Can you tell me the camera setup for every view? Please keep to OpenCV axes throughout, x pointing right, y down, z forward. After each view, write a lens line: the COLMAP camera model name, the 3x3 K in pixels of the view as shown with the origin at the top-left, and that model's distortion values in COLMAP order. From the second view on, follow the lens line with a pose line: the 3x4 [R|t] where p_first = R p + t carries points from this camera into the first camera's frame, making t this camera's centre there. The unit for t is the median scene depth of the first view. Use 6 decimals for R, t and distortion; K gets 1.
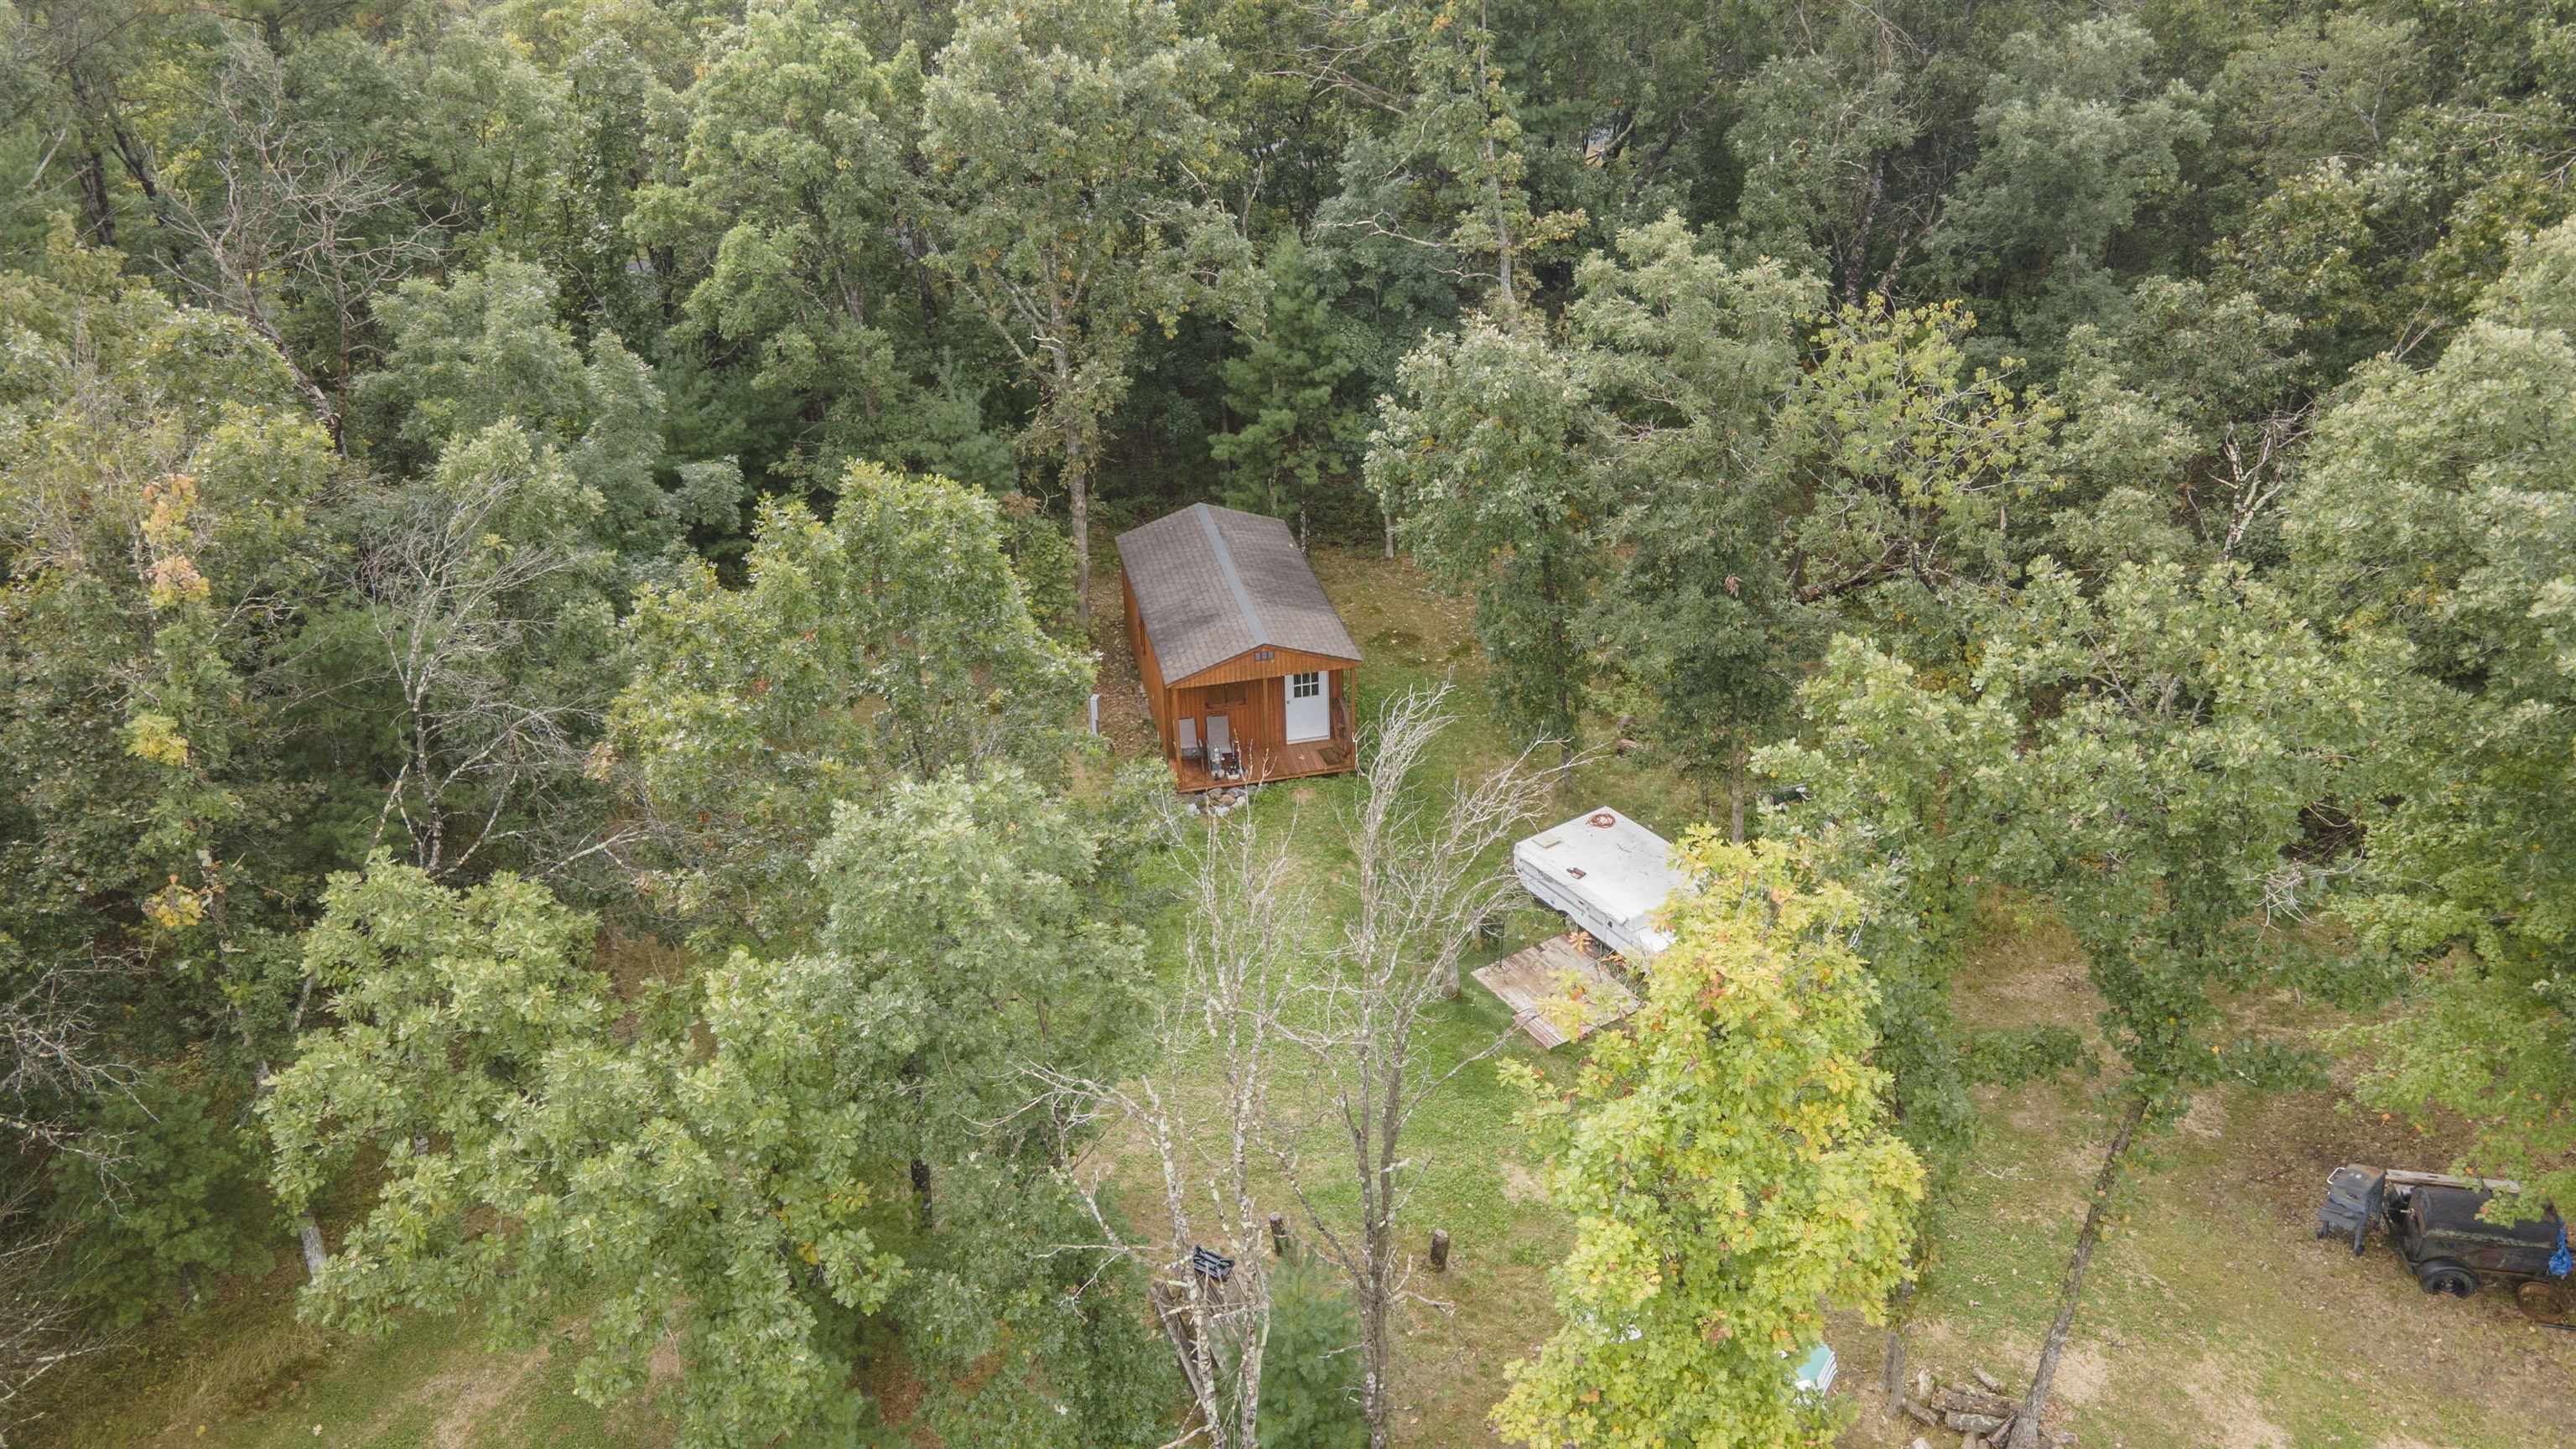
lens RADIAL K [[1826.4, 0, 1290.9], [0, 1826.4, 722.6], [0, 0, 1]] dist [0.006839, 0.000173]
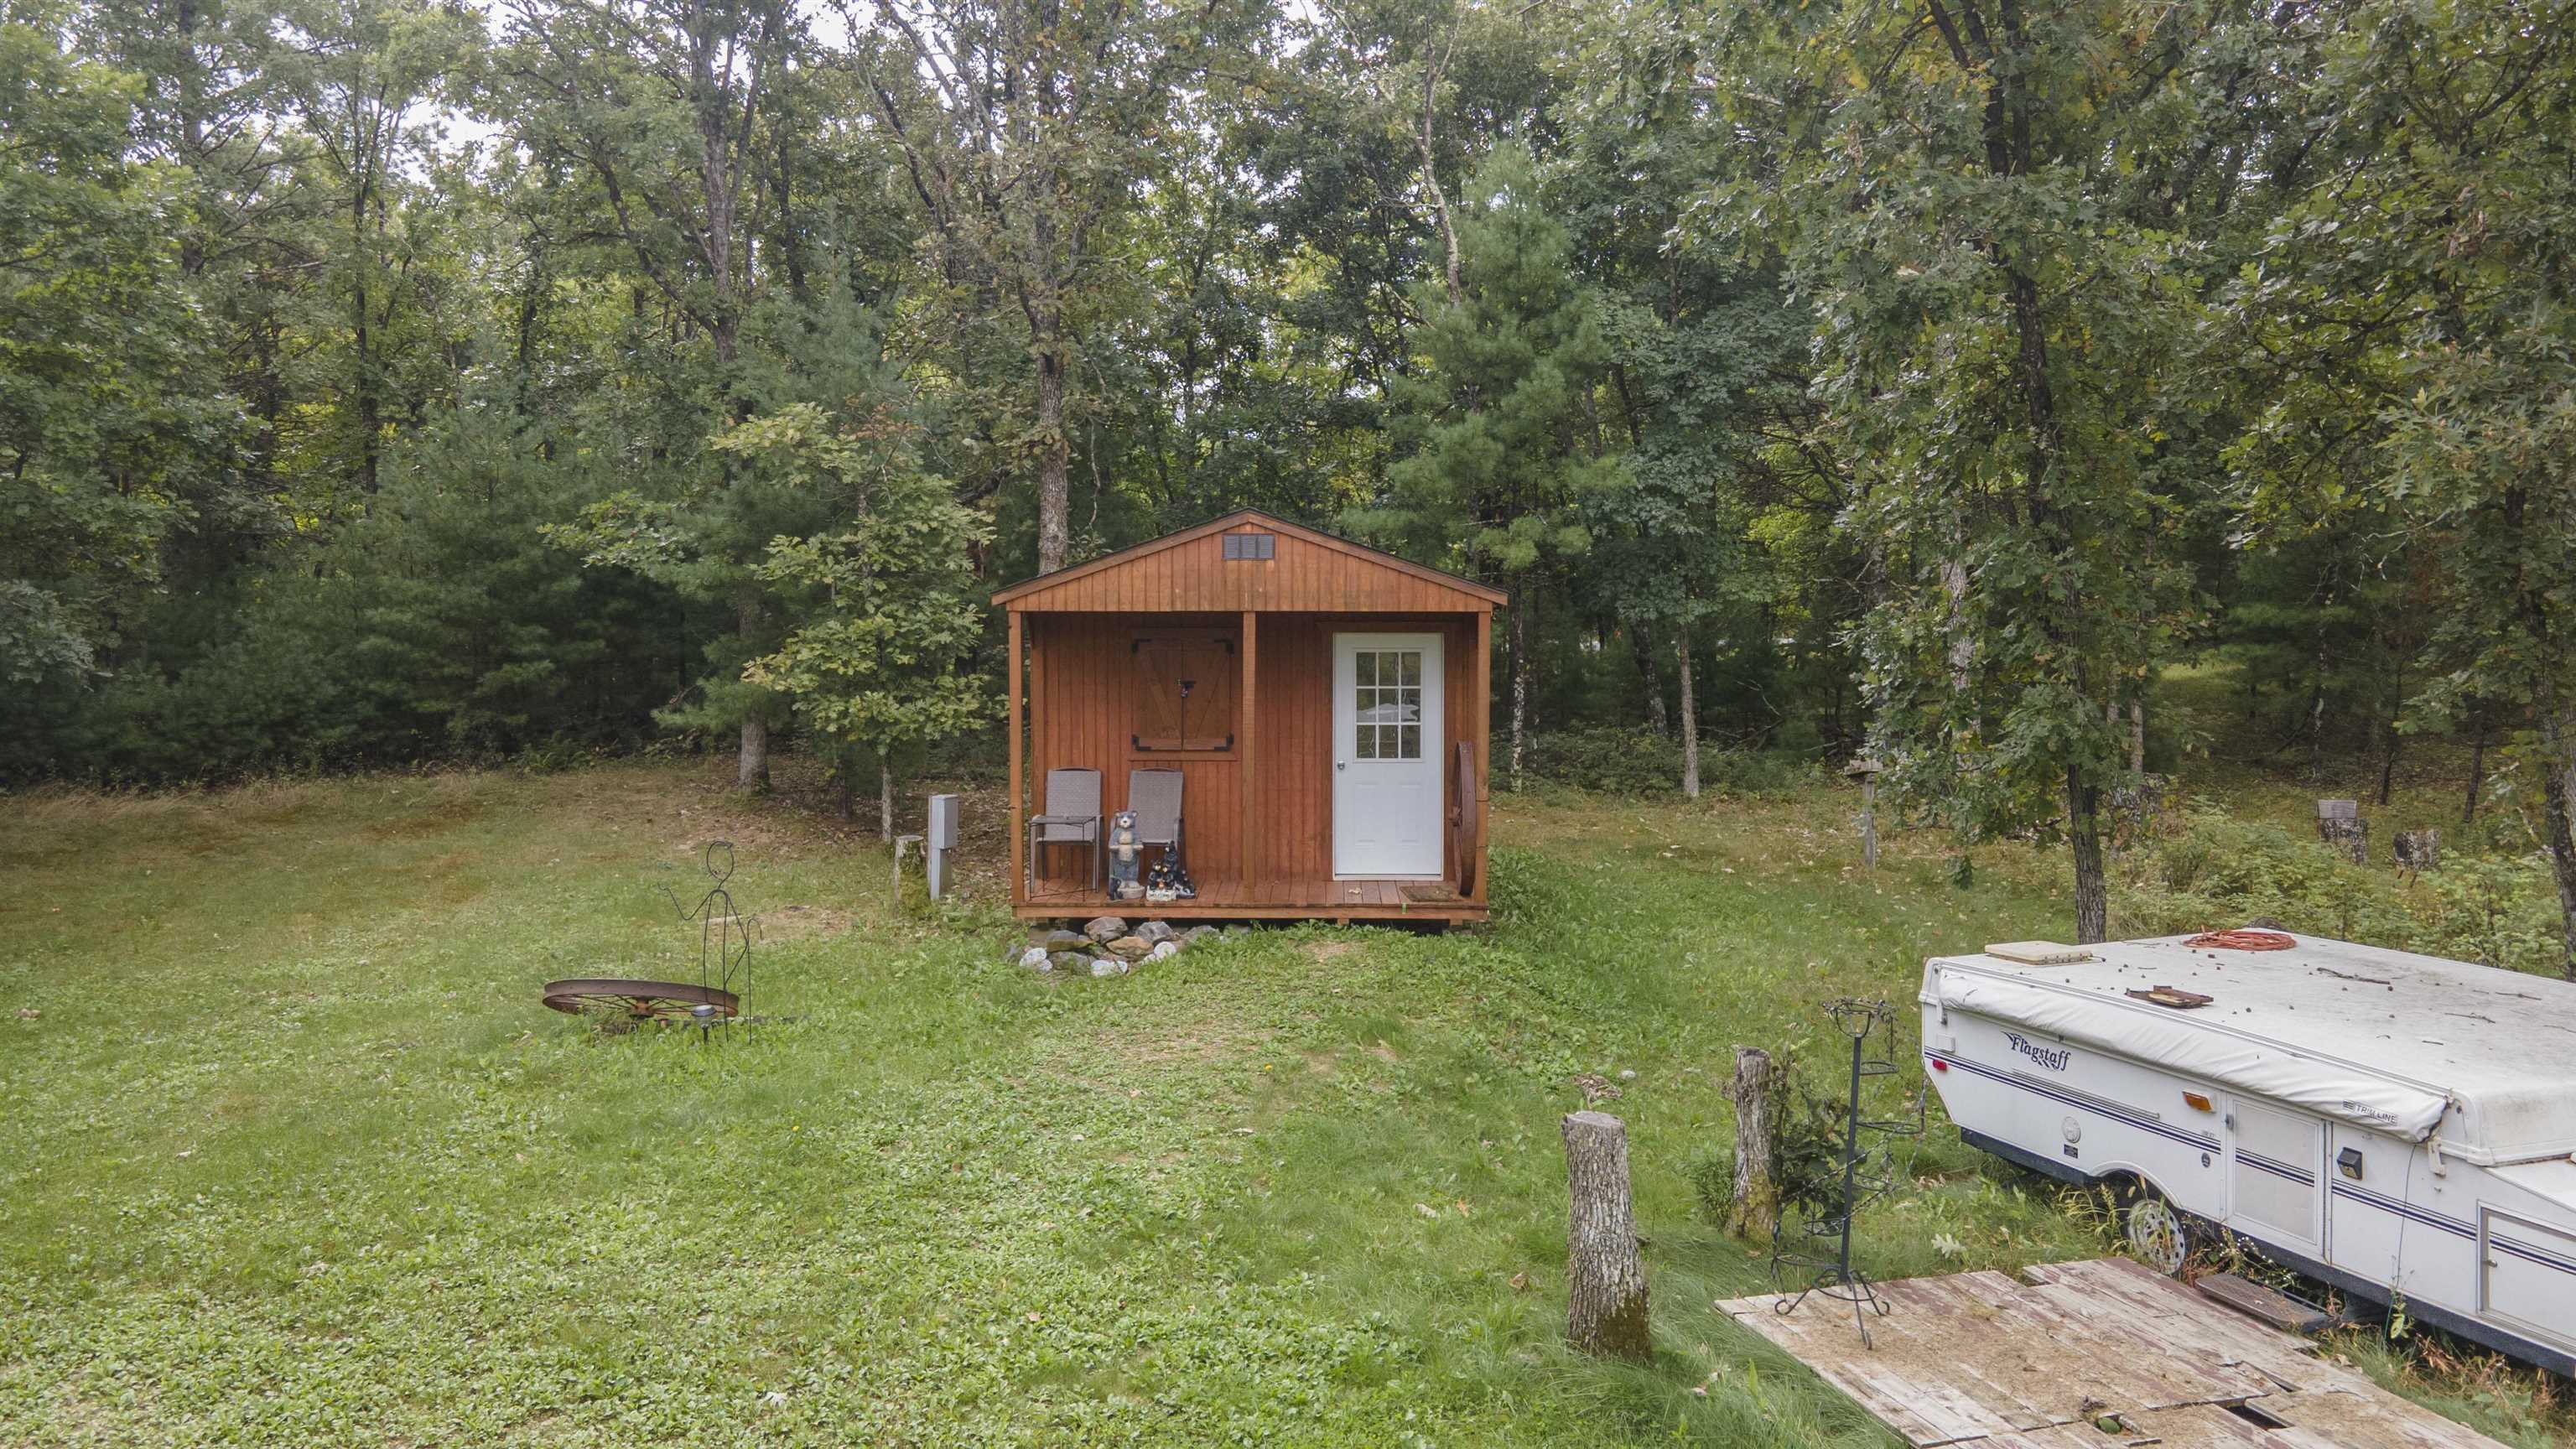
lens RADIAL K [[1826.4, 0, 1283.5], [0, 1826.4, 729.8], [0, 0, 1]] dist [0.006839, 0.000173]
pose [[0.969132, 0.035329, -0.243999, 0.091133], [-0.134777, 0.904626, -0.404334, 0.158320], [0.206443, 0.424739, 0.881464, 0.686662]]
